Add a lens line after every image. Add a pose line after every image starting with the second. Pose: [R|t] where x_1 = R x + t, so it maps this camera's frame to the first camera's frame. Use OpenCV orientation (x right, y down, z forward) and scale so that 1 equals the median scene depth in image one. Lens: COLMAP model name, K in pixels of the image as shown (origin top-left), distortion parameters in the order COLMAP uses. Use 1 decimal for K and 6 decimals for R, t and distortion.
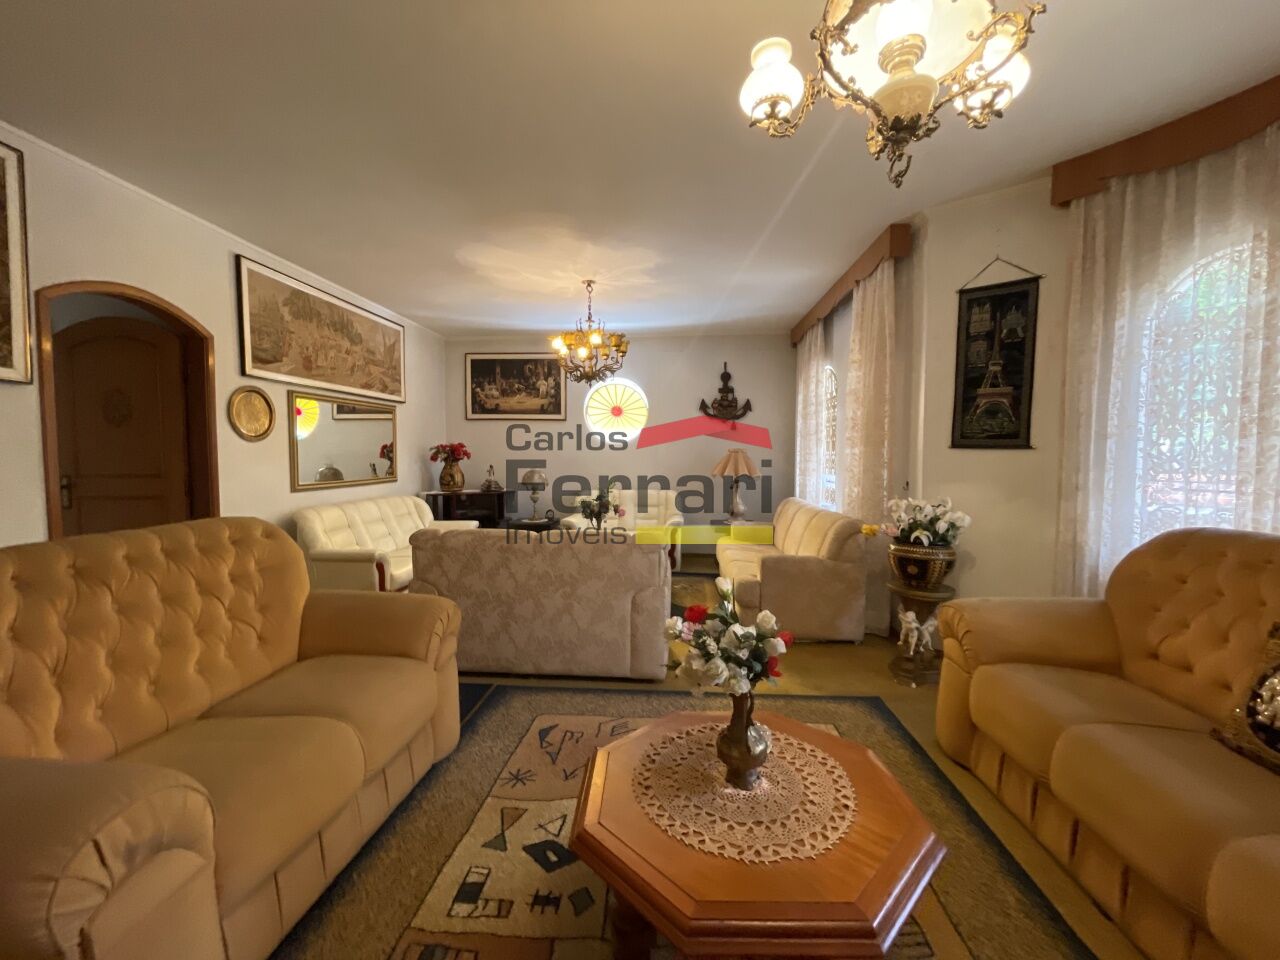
lens RADIAL K [[517.3, 0, 639.6], [0, 517.3, 481.6], [0, 0, 1]] dist [-0.010607, -0.000058]
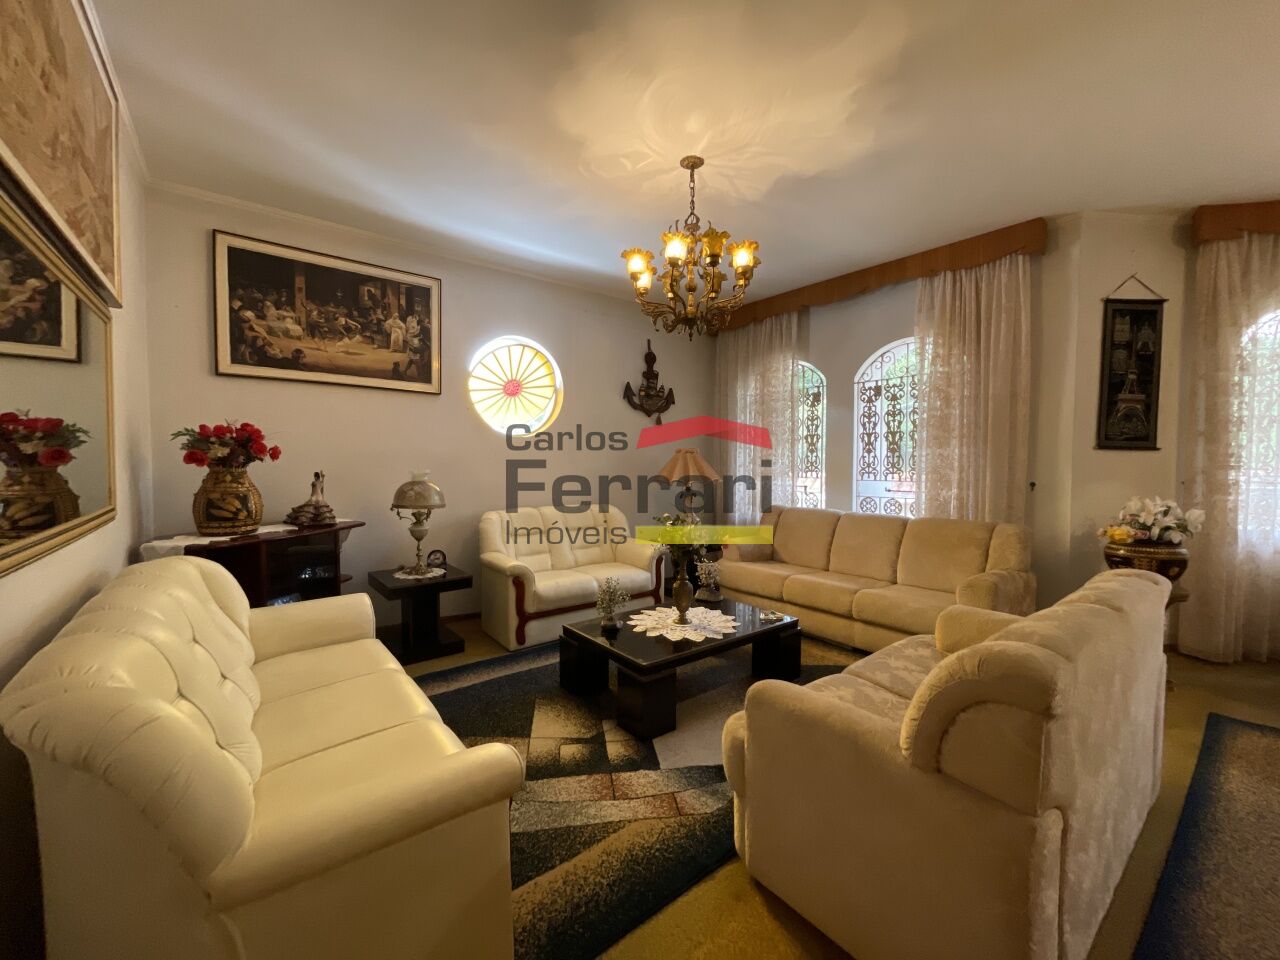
lens RADIAL K [[517.3, 0, 641.6], [0, 517.3, 481.2], [0, 0, 1]] dist [-0.010607, -0.000058]
pose [[0.736756, -0.022687, 0.675778, -0.391173], [0.030157, 0.999545, 0.000679, -0.014314], [-0.675486, 0.019879, 0.737105, 0.434766]]
